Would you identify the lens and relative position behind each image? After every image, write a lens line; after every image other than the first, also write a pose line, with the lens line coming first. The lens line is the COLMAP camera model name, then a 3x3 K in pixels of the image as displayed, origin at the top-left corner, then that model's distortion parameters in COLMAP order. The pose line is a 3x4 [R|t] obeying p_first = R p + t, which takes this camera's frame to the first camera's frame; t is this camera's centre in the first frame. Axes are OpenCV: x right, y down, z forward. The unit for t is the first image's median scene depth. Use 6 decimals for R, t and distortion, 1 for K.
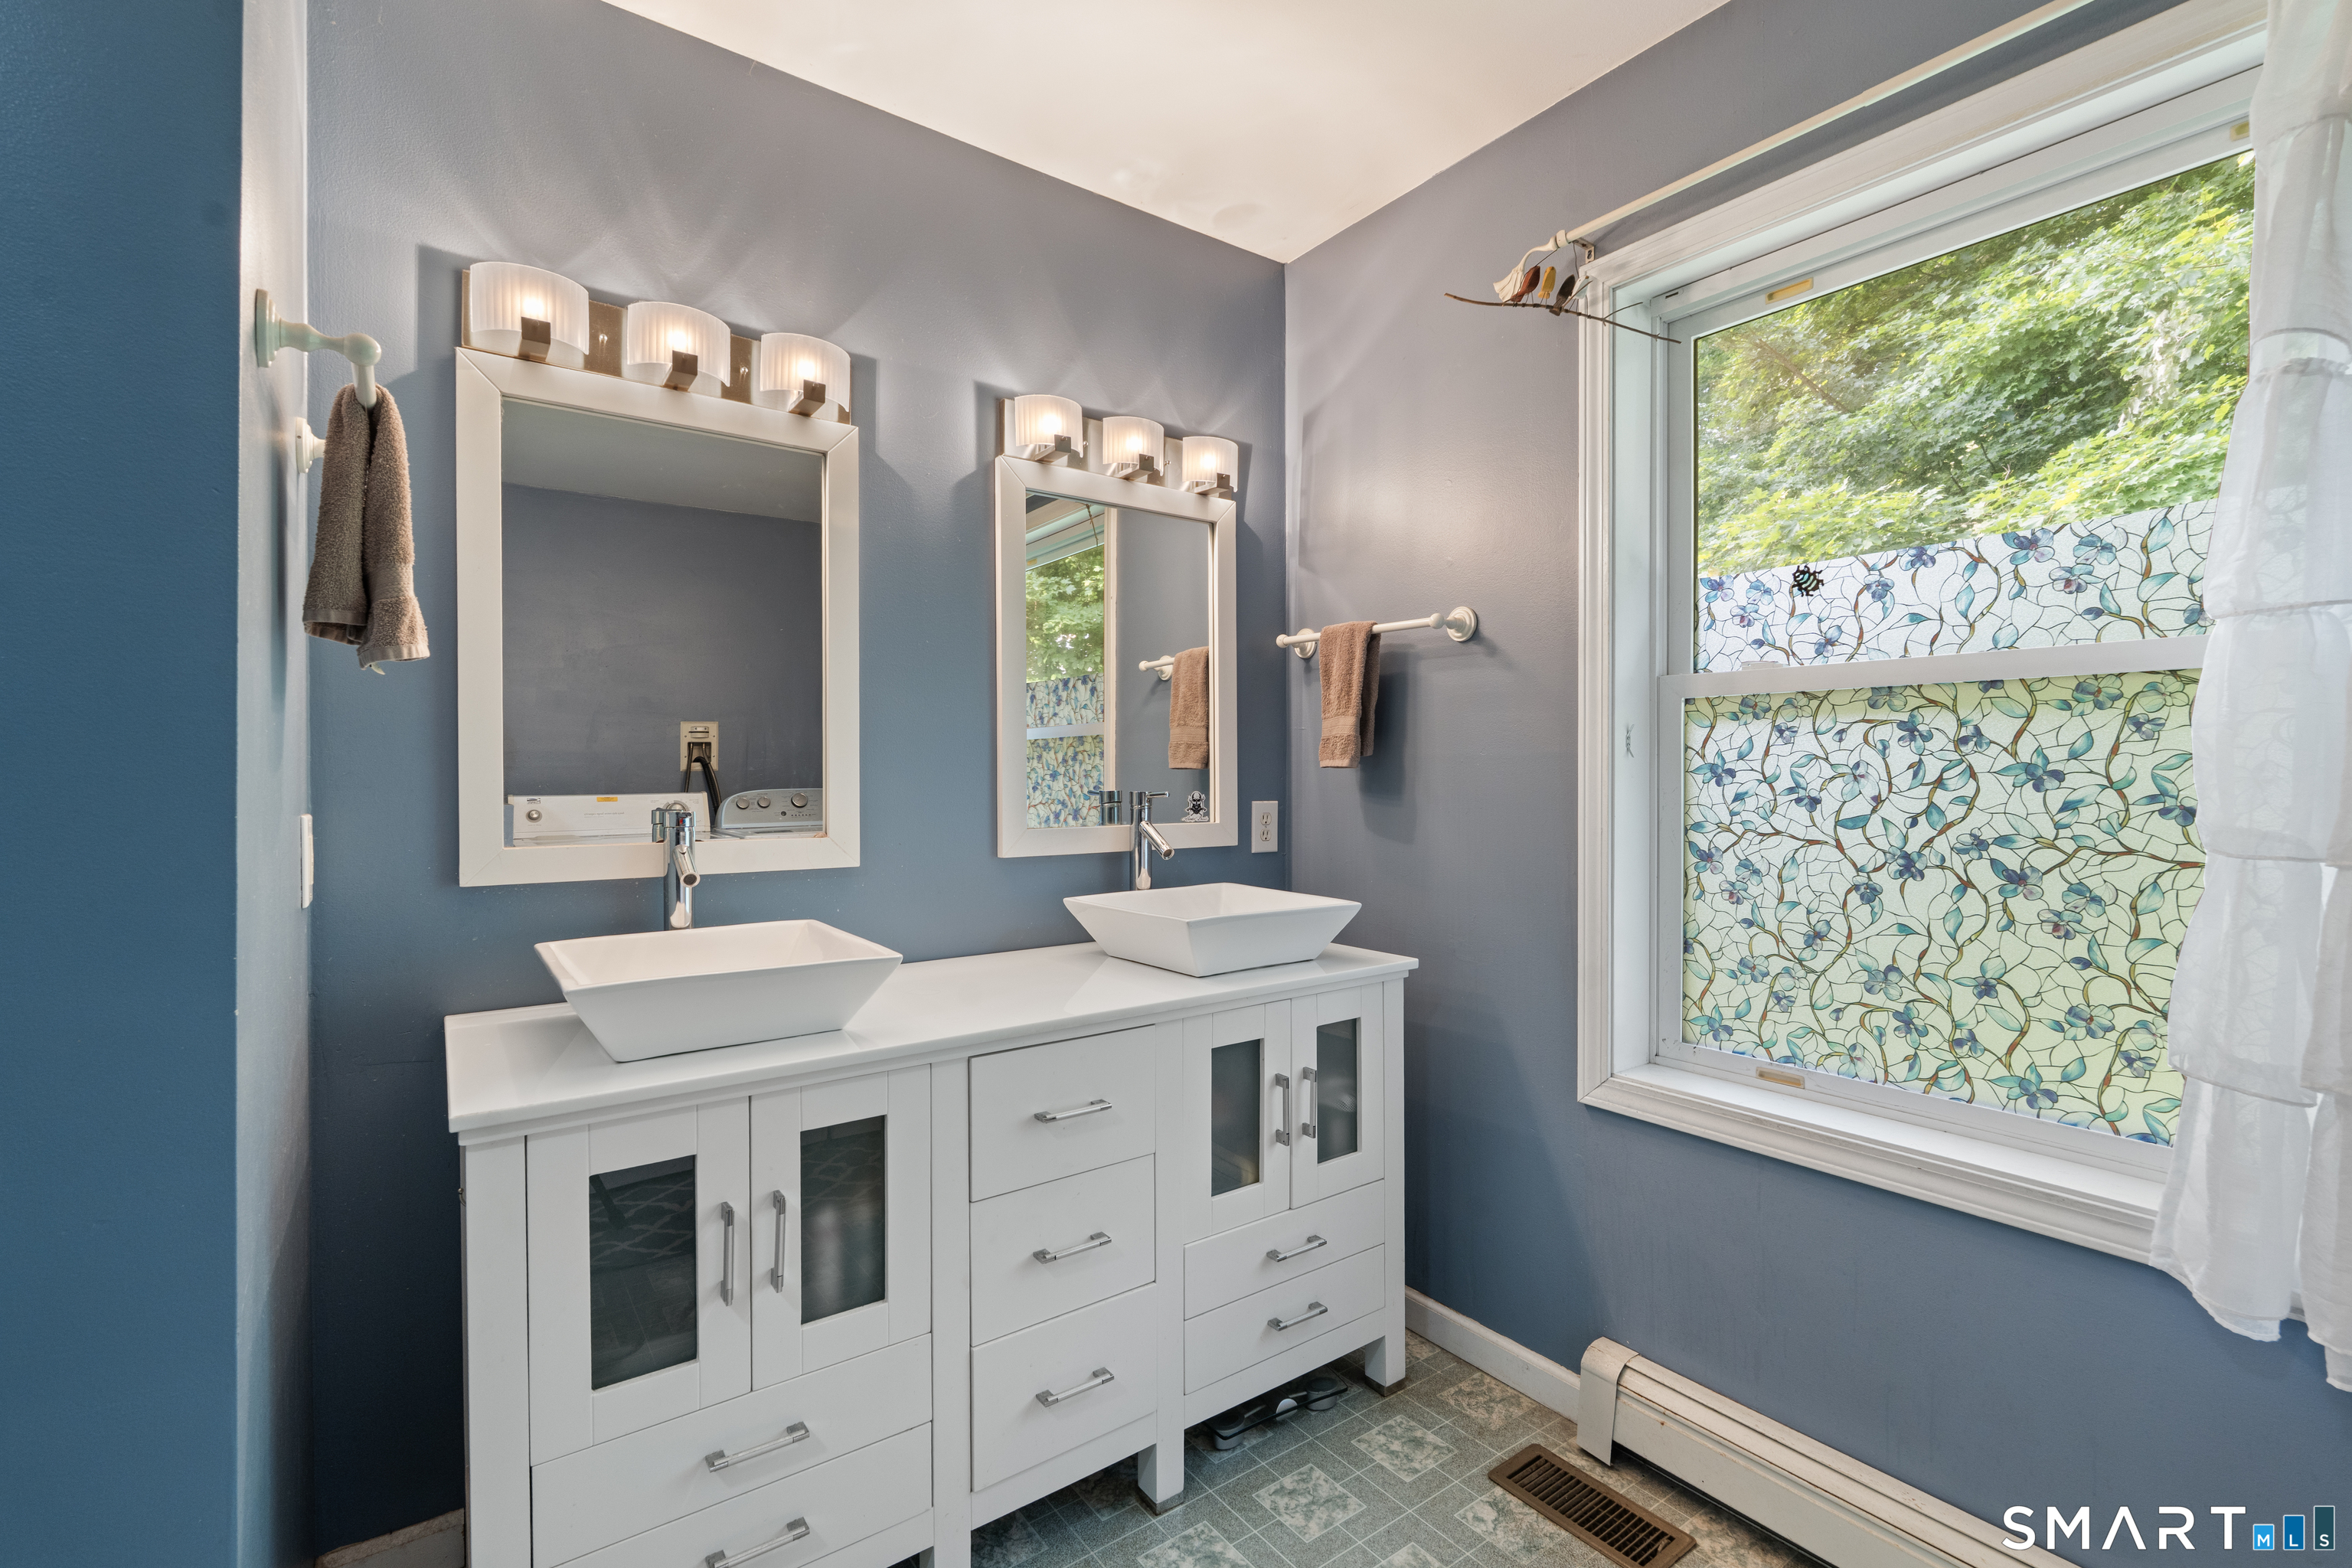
lens RADIAL K [[1027.0, 0, 1172.9], [0, 1027.0, 779.9], [0, 0, 1]] dist [-0.005555, -0.000580]
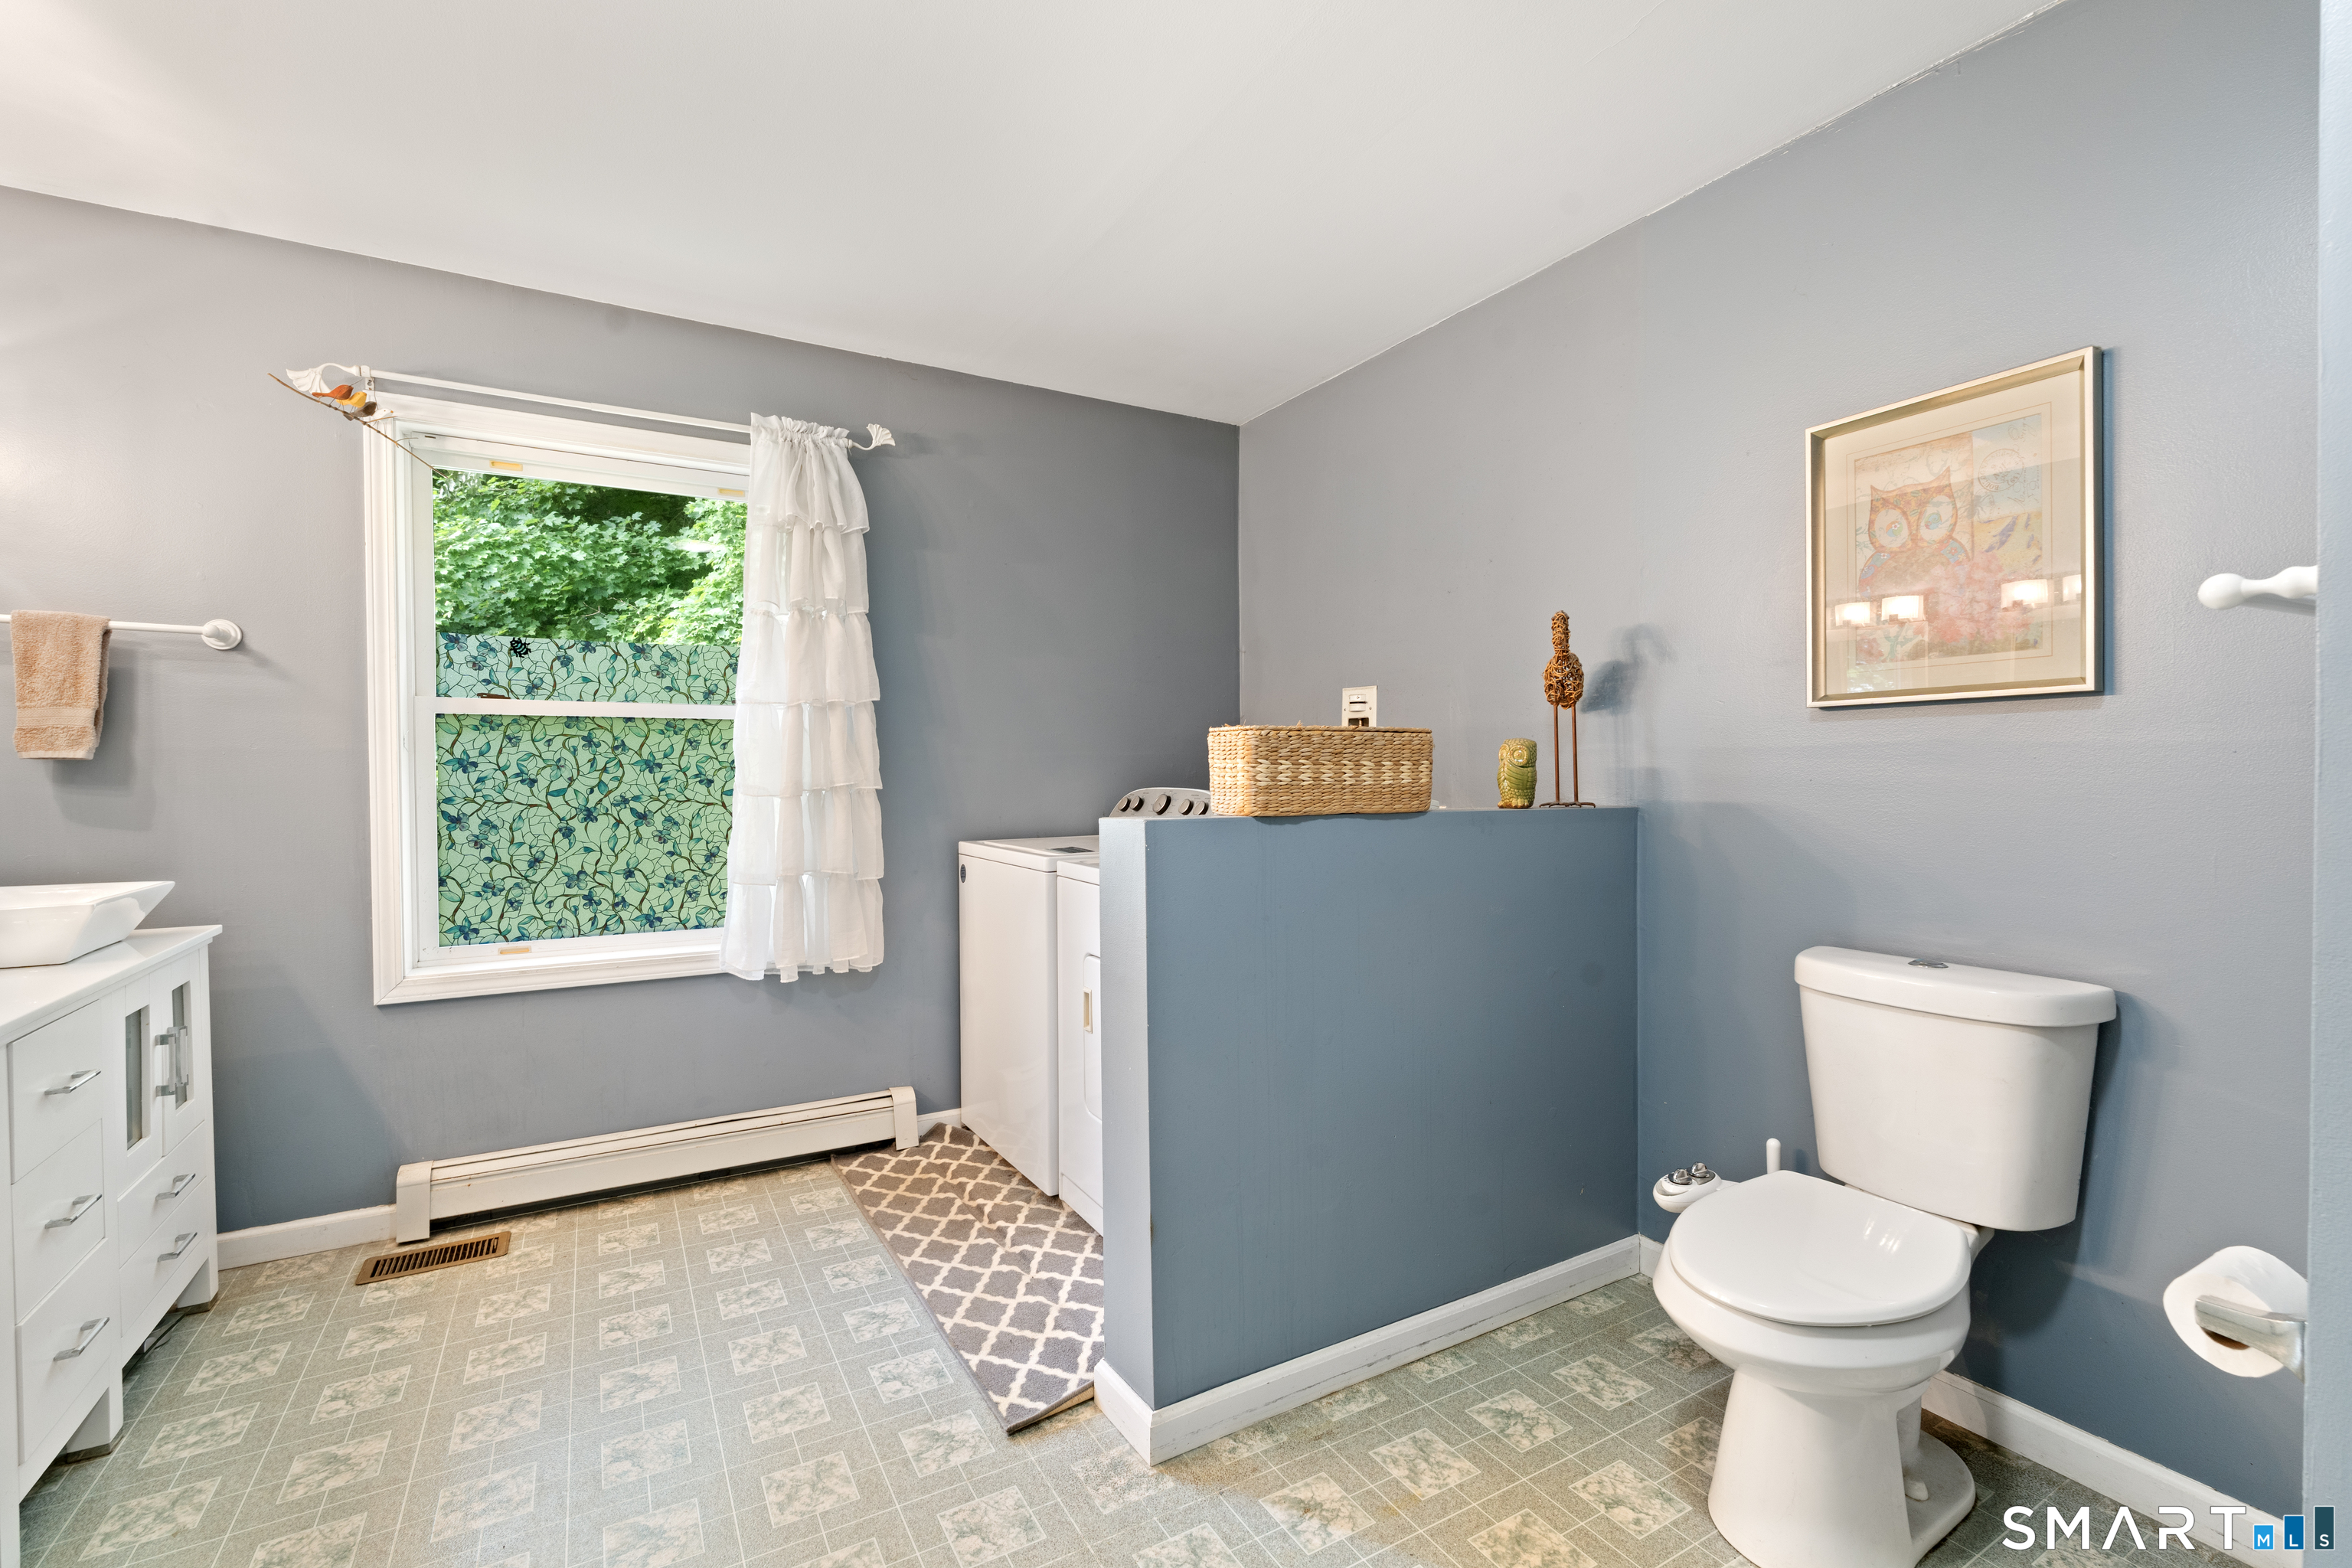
lens RADIAL K [[1027.0, 0, 1180.9], [0, 1027.0, 777.8], [0, 0, 1]] dist [-0.005555, -0.000580]
pose [[0.099436, -0.012469, 0.994966, -0.973966], [0.007226, 0.999904, 0.011809, 0.003092], [-0.995018, 0.006015, 0.099516, -0.234163]]
